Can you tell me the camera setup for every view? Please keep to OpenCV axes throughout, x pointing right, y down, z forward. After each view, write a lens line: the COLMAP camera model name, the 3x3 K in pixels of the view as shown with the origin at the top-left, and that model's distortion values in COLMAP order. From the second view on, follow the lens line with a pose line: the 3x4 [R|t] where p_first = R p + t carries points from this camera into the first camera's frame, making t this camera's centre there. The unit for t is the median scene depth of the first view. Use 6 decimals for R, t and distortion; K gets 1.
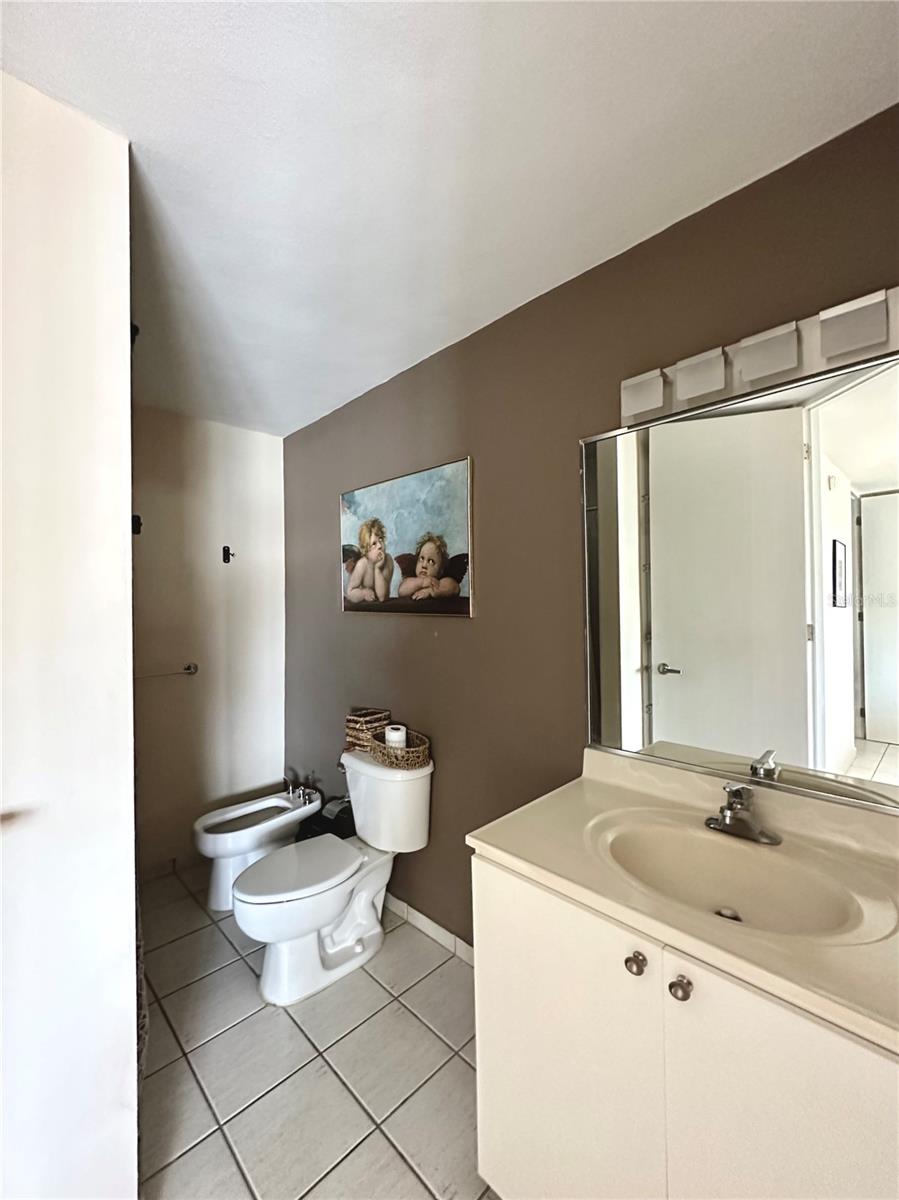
lens RADIAL K [[482.9, 0, 449.5], [0, 482.9, 600.0], [0, 0, 1]] dist [-0.002436, 0.000051]
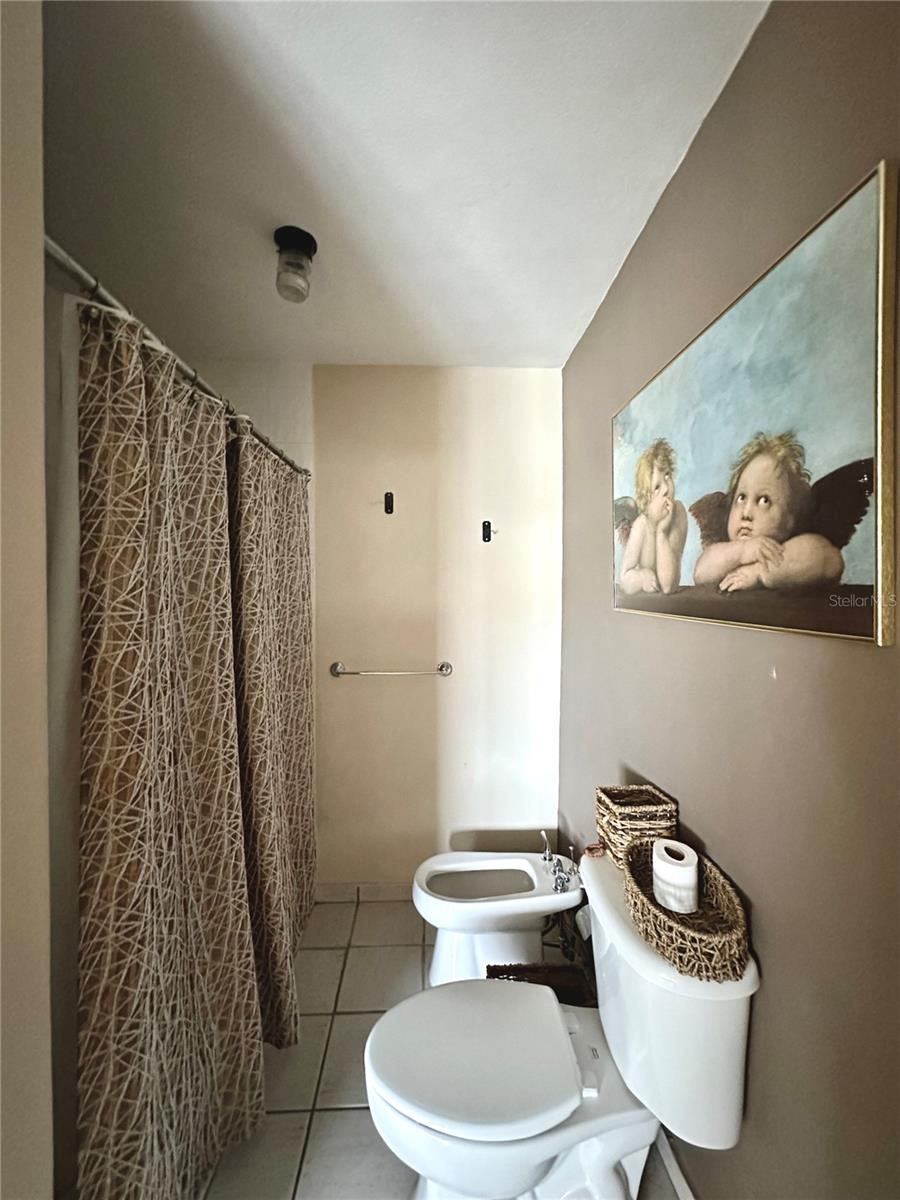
lens RADIAL K [[482.9, 0, 450.0], [0, 482.9, 600.0], [0, 0, 1]] dist [-0.002436, 0.000051]
pose [[0.747501, 0.022249, -0.663888, 0.037007], [-0.003878, 0.999568, 0.029132, -0.004529], [0.664249, -0.019202, 0.747265, 0.474407]]
